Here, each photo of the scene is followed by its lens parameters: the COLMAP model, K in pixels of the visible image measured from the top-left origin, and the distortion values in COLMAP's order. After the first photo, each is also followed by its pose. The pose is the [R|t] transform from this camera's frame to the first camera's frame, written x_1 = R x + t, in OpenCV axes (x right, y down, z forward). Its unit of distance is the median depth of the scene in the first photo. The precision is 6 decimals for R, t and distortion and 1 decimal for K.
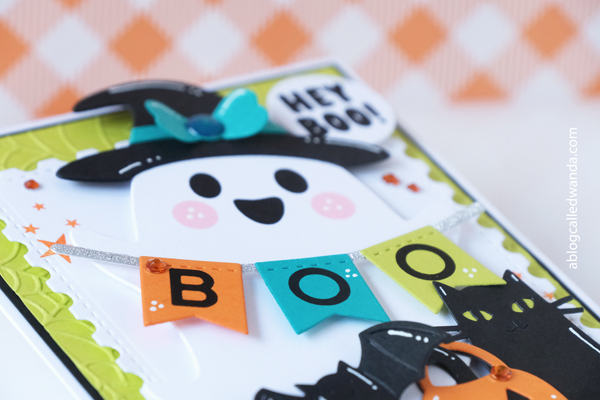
lens RADIAL K [[2954.7, 0, 300.0], [0, 2954.7, 200.0], [0, 0, 1]] dist [-0.610000, 9.159873]
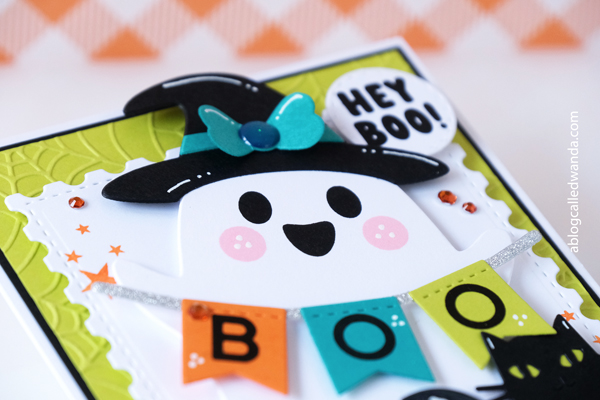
lens RADIAL K [[2954.7, 0, 300.0], [0, 2954.7, 200.0], [0, 0, 1]] dist [-0.610000, 9.159873]
pose [[0.998306, 0.051181, -0.027680, 0.009908], [-0.046335, 0.987006, 0.153858, -0.164089], [0.035195, -0.152315, 0.987705, 0.039358]]
